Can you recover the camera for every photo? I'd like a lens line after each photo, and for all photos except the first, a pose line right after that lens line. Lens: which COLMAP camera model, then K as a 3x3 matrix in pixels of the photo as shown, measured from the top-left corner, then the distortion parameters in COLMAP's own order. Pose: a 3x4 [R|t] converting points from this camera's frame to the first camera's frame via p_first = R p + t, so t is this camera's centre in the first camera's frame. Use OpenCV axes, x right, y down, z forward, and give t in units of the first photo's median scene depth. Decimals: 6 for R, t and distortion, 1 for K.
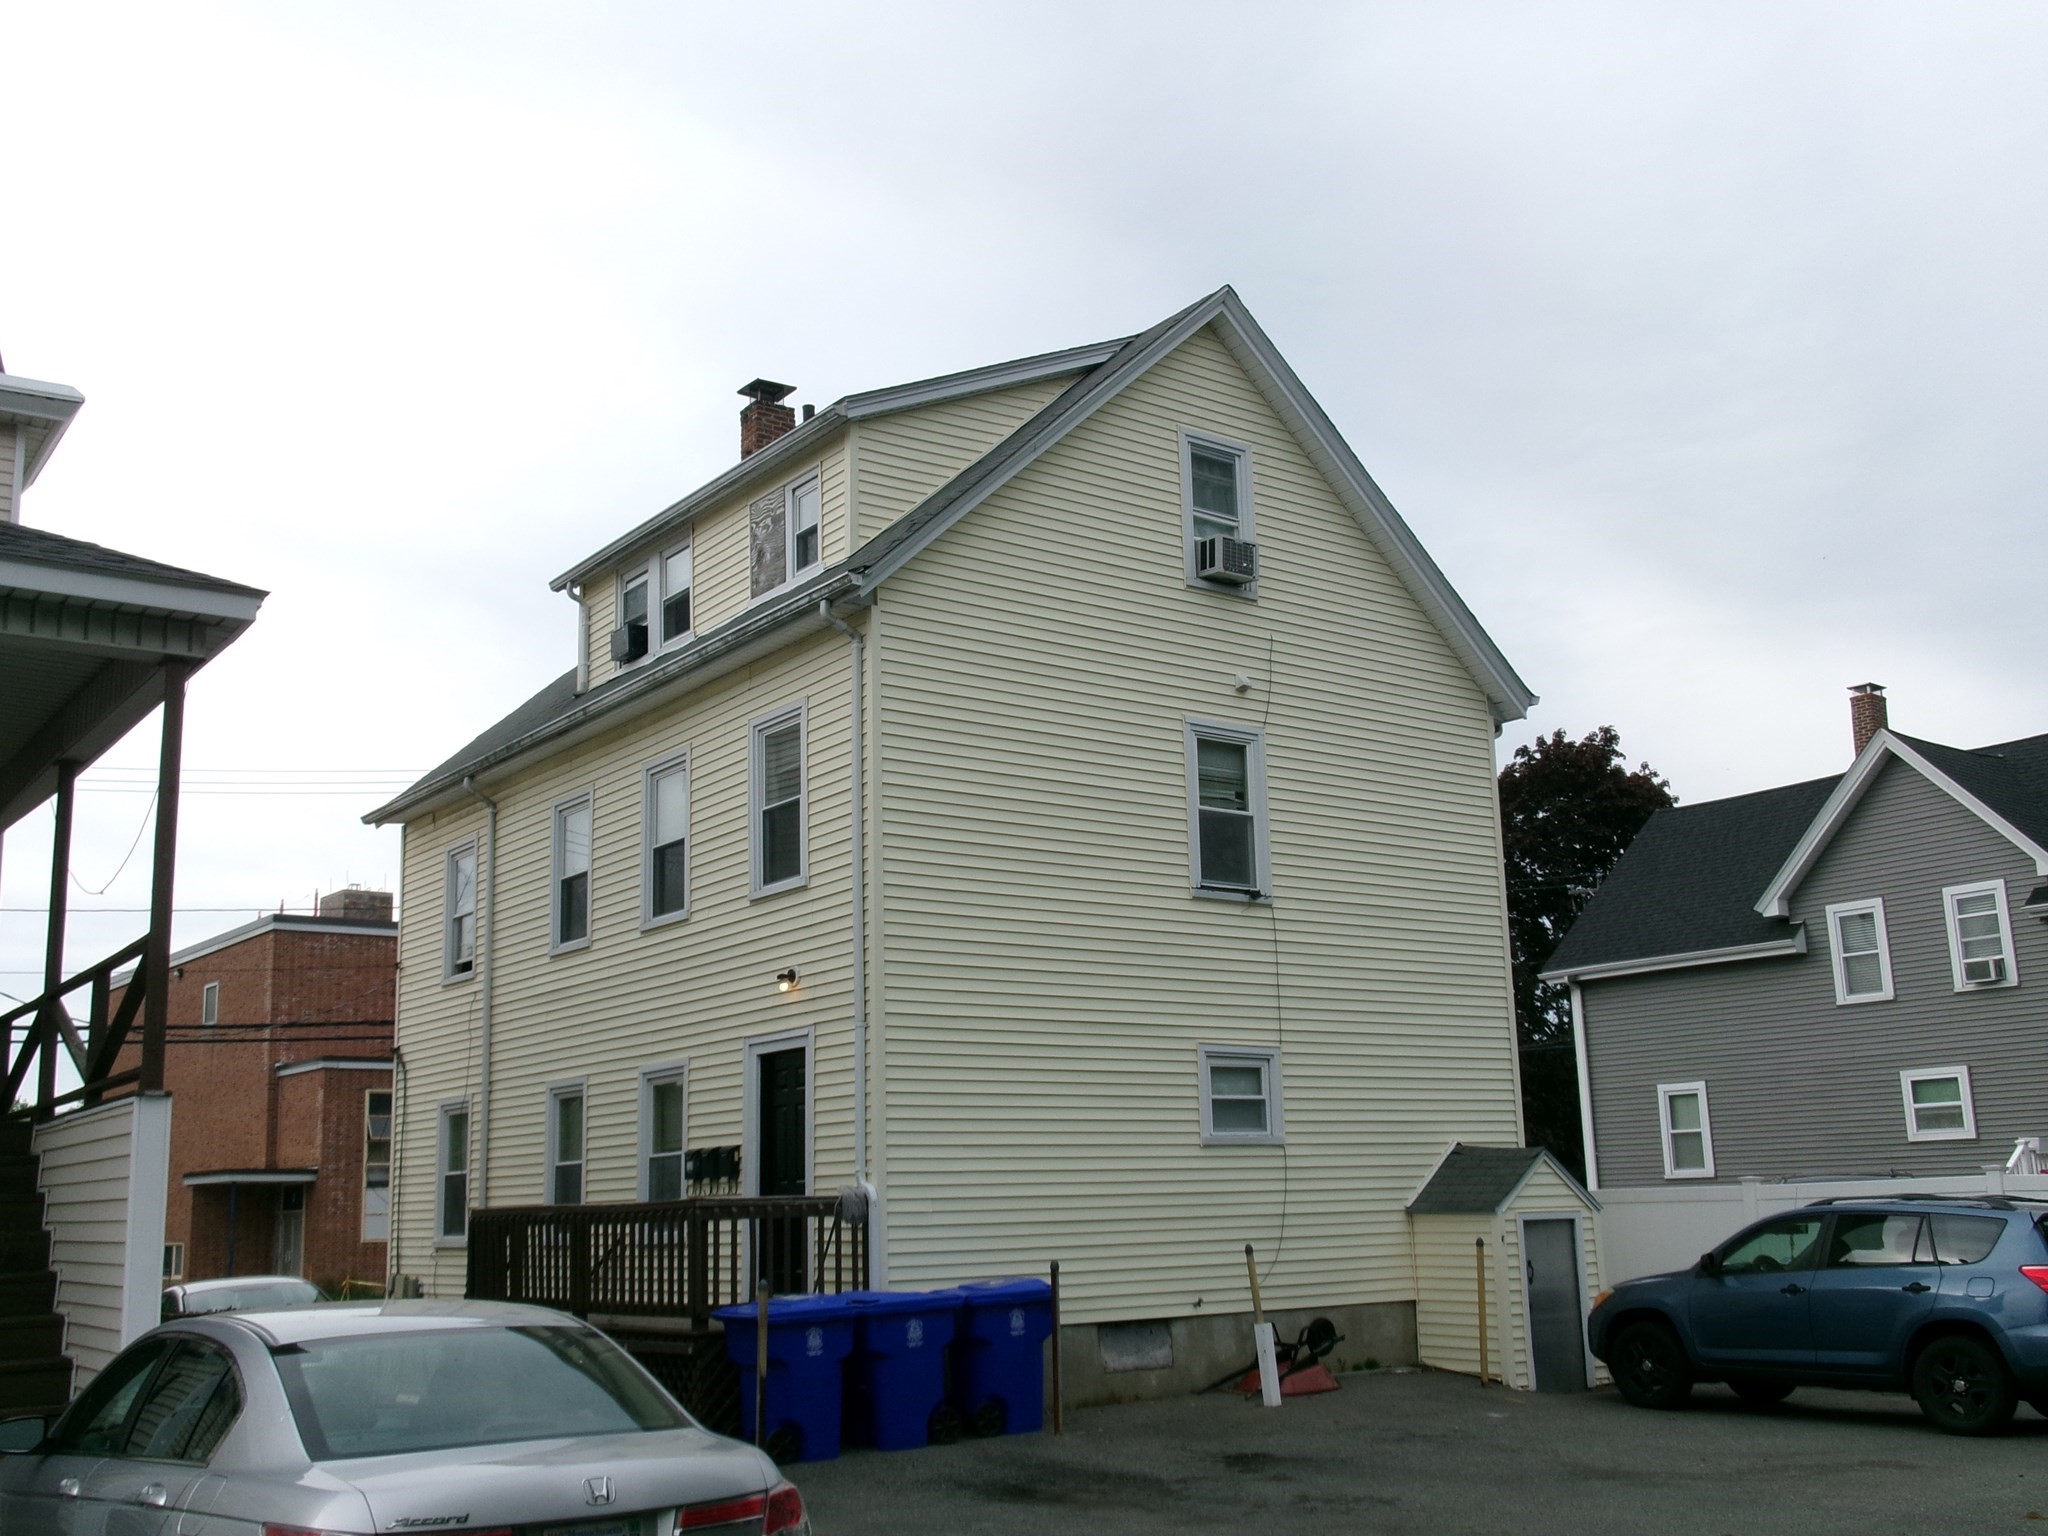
lens RADIAL K [[2066.5, 0, 1024.0], [0, 2066.5, 768.0], [0, 0, 1]] dist [-0.002411, 0.006071]
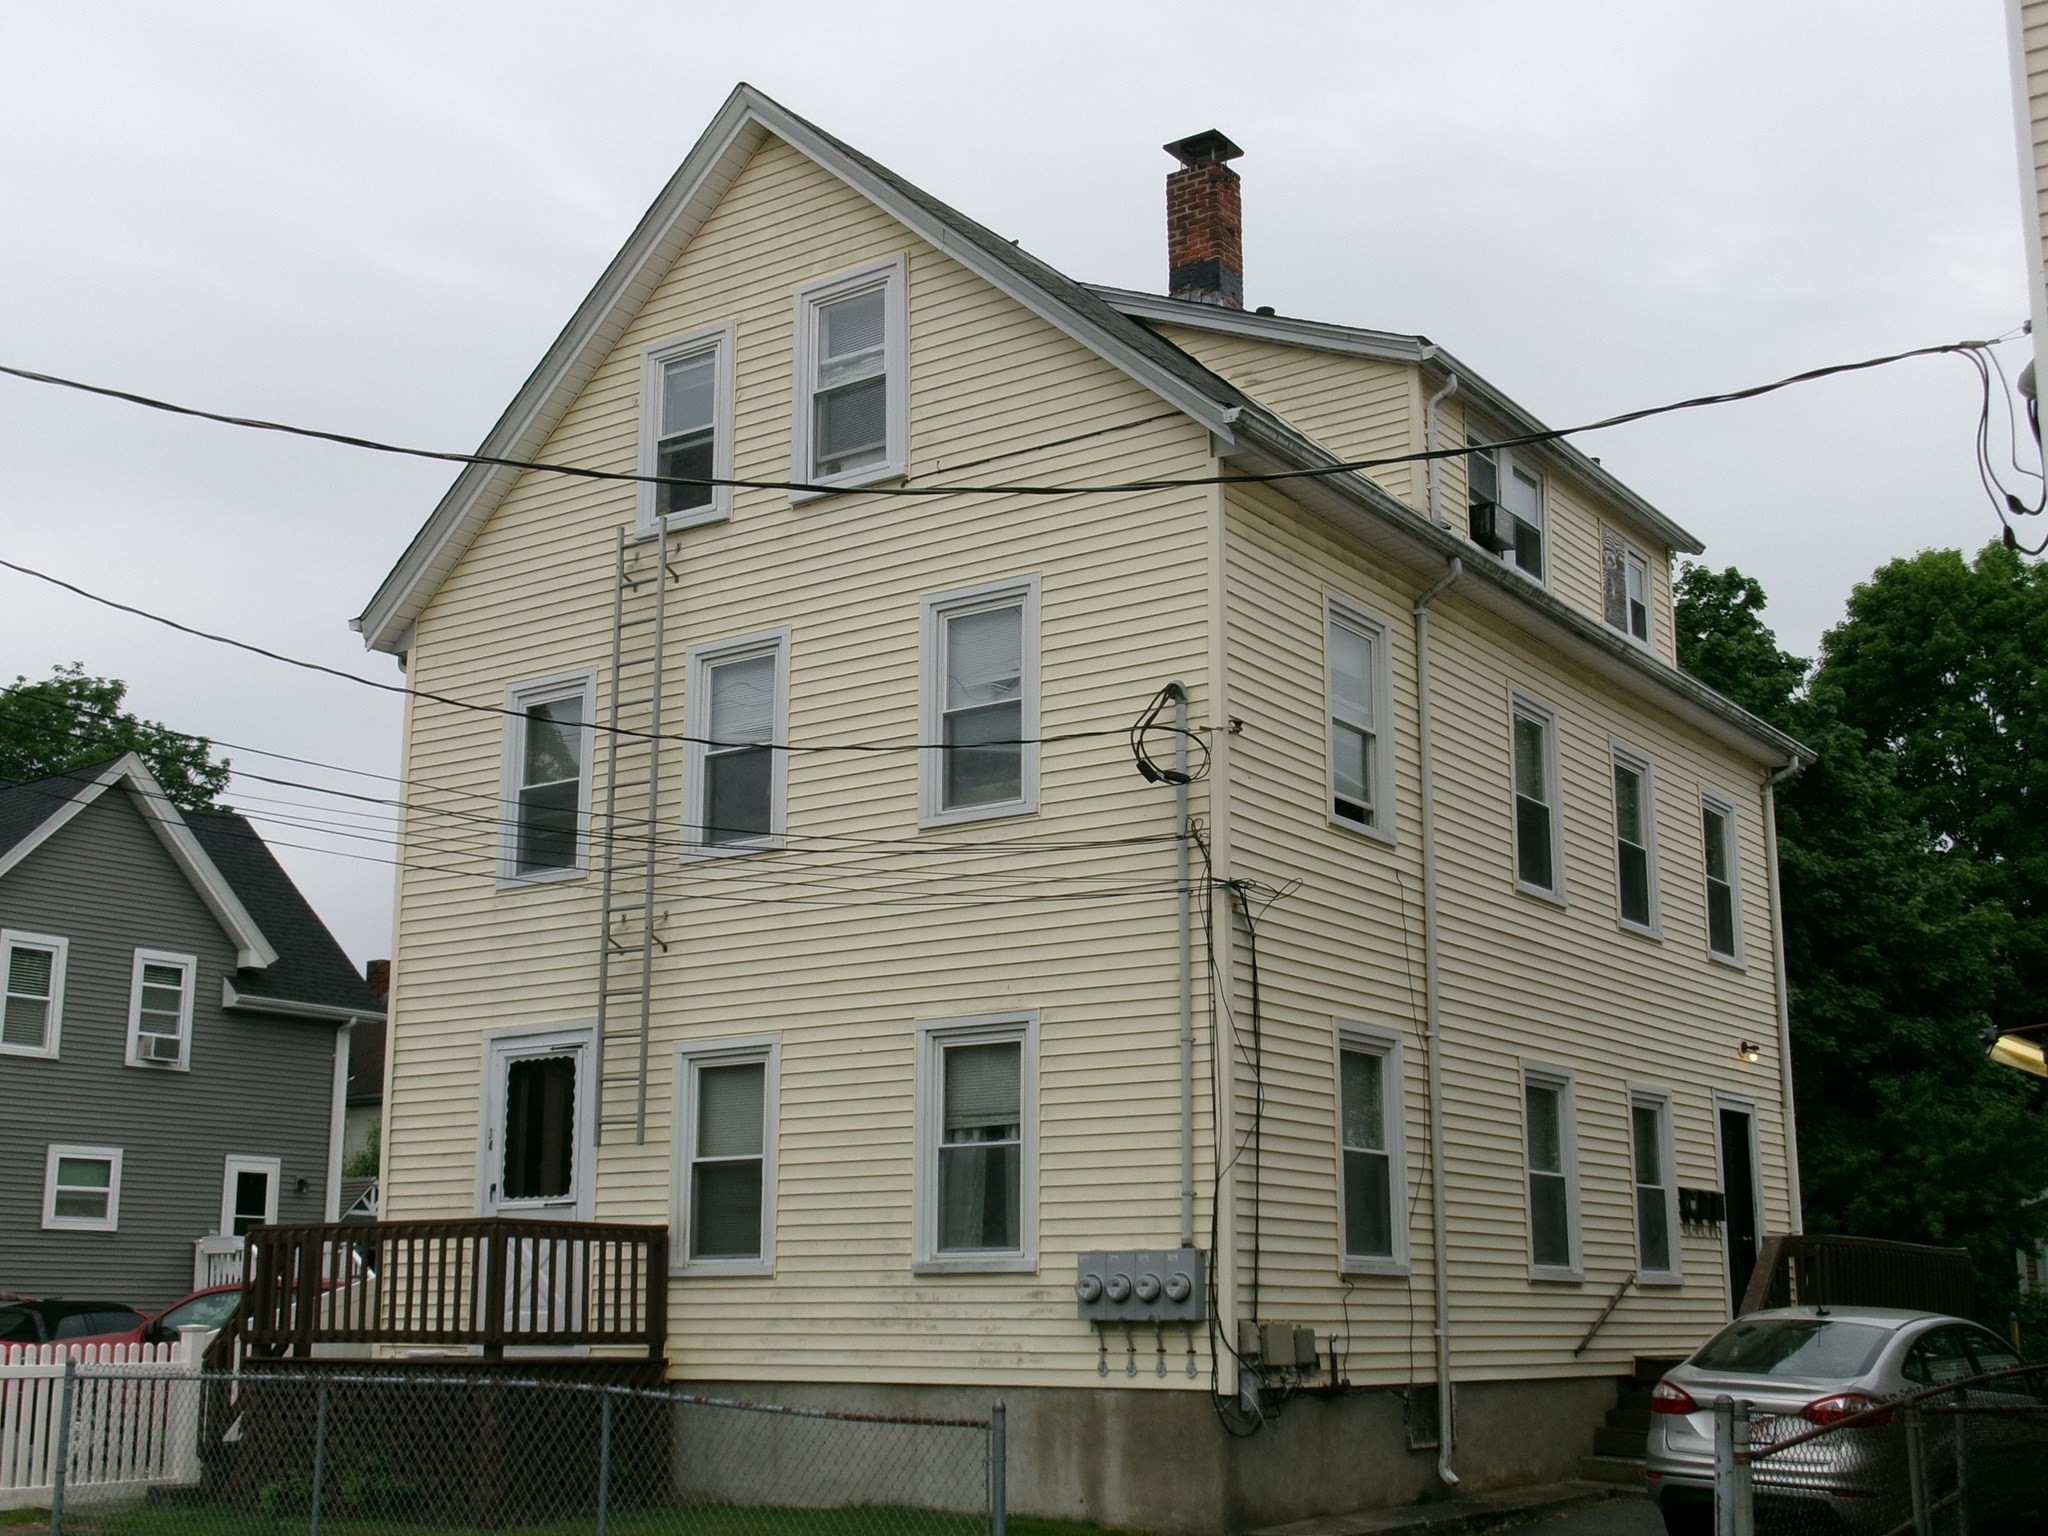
lens RADIAL K [[2452.7, 0, 1024.0], [0, 2452.7, 768.0], [0, 0, 1]] dist [0.018522, 0.024515]
pose [[-0.308204, 0.241710, 0.920101, -0.788181], [-0.197722, 0.929788, -0.310485, 0.283647], [-0.930546, -0.277617, -0.238773, 1.091398]]
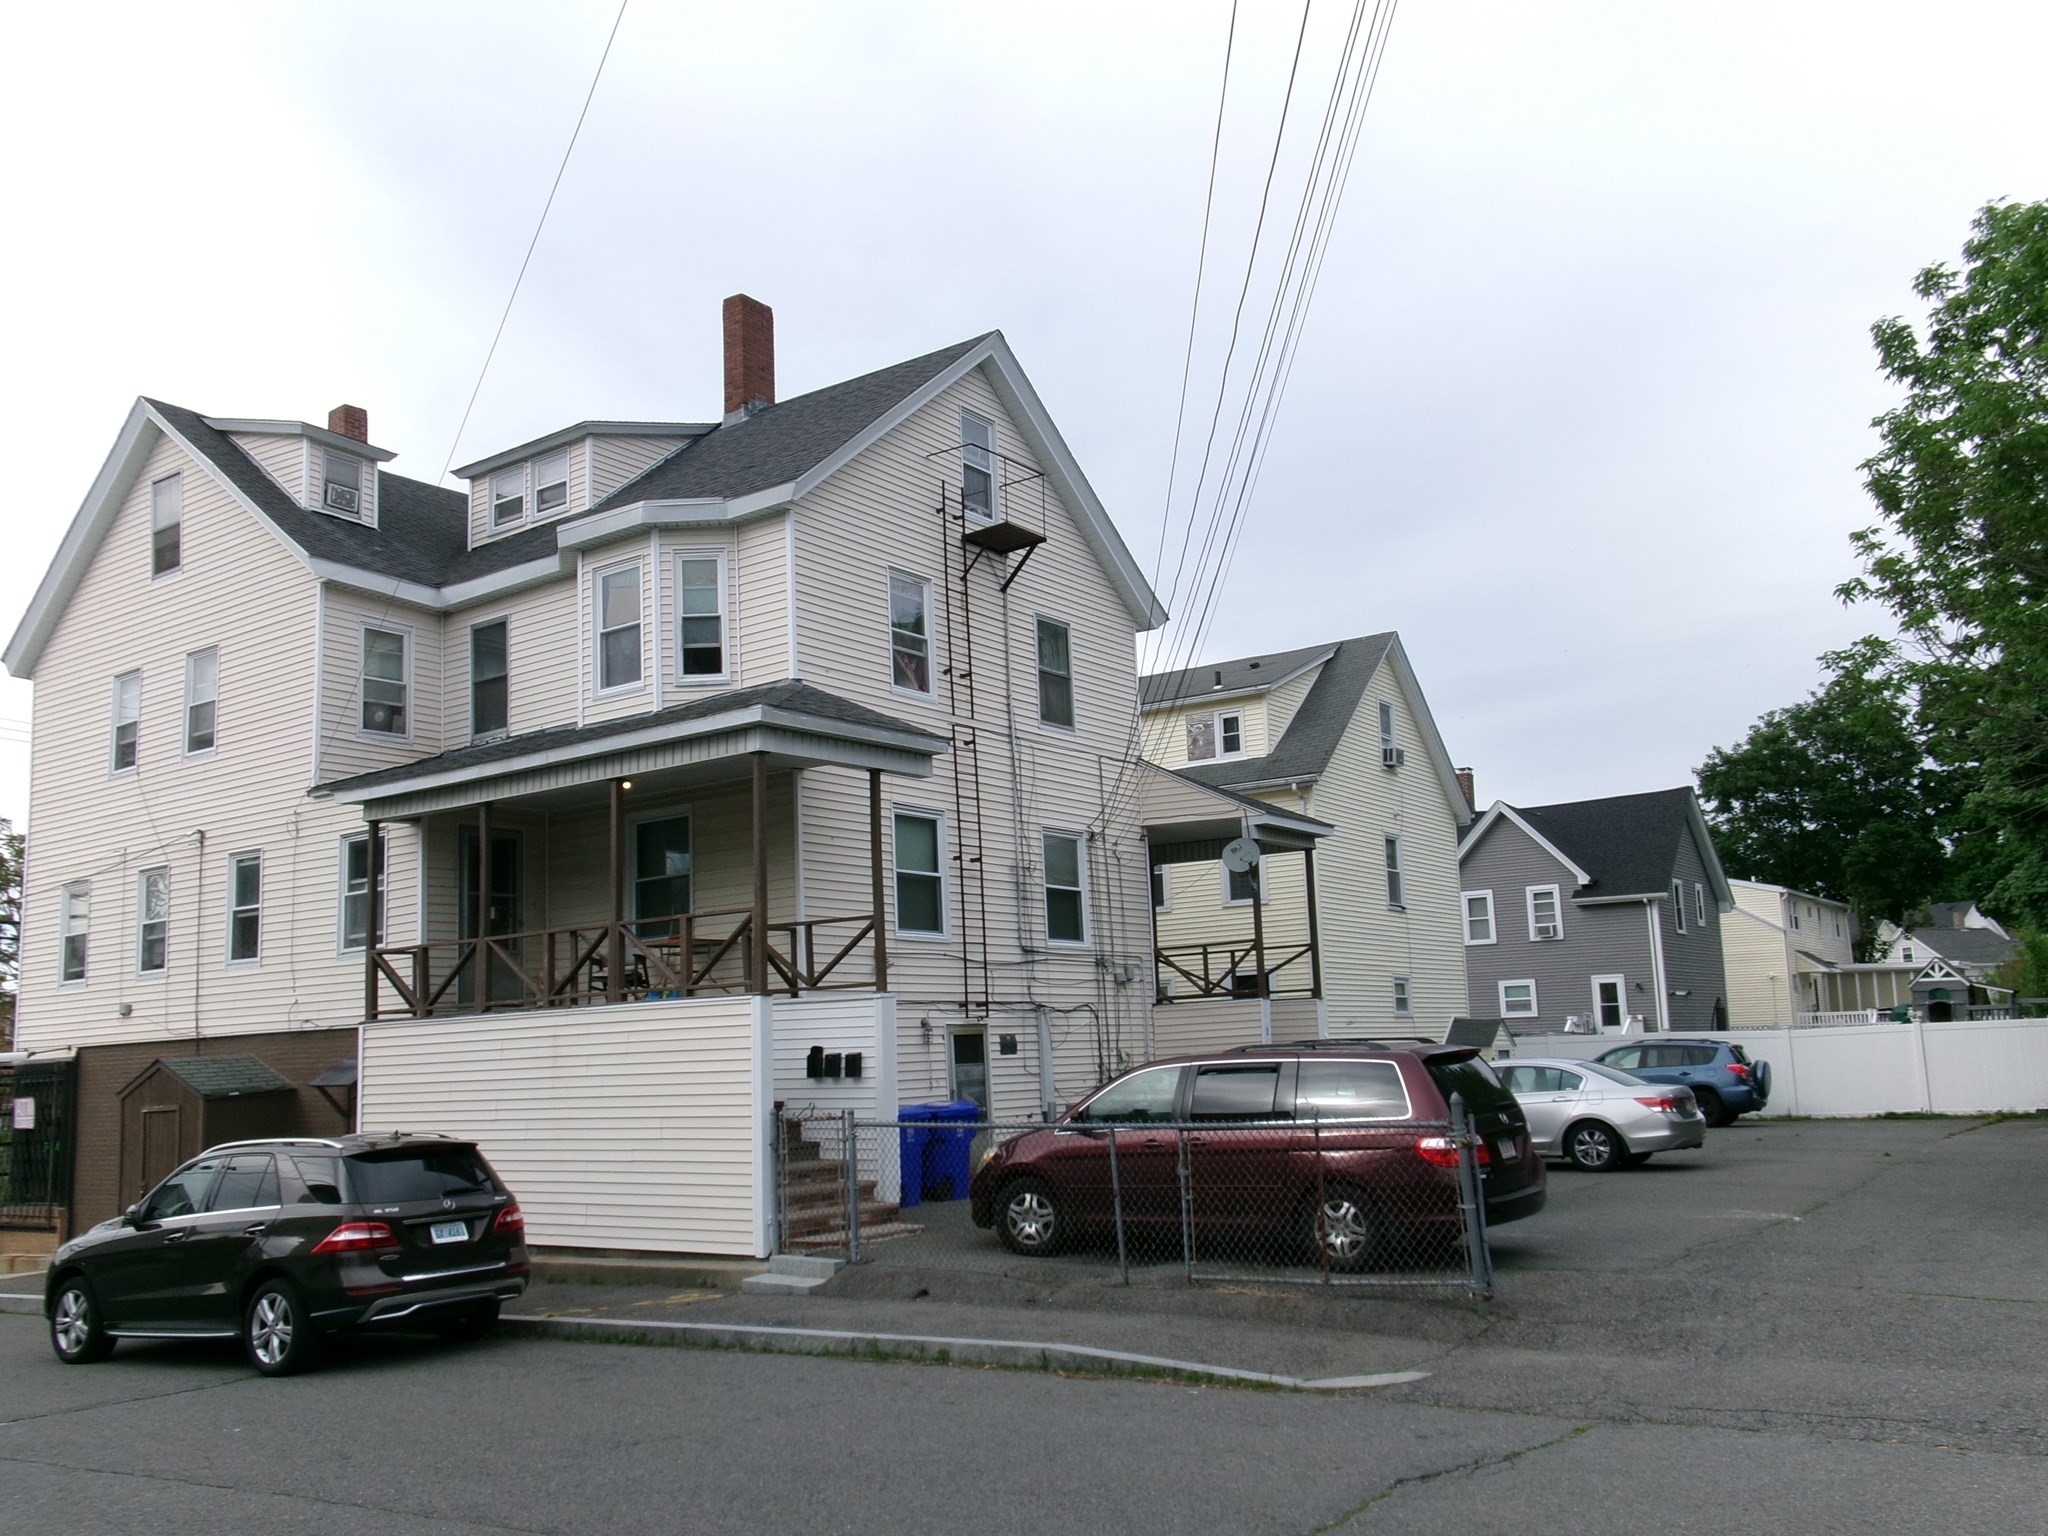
lens RADIAL K [[1678.6, 0, 1024.0], [0, 1678.6, 768.0], [0, 0, 1]] dist [0.045404, -0.009163]
pose [[0.953482, 0.053303, 0.296699, -0.561441], [-0.064016, 0.997597, 0.026503, -0.076022], [-0.294574, -0.044264, 0.954603, -0.422903]]
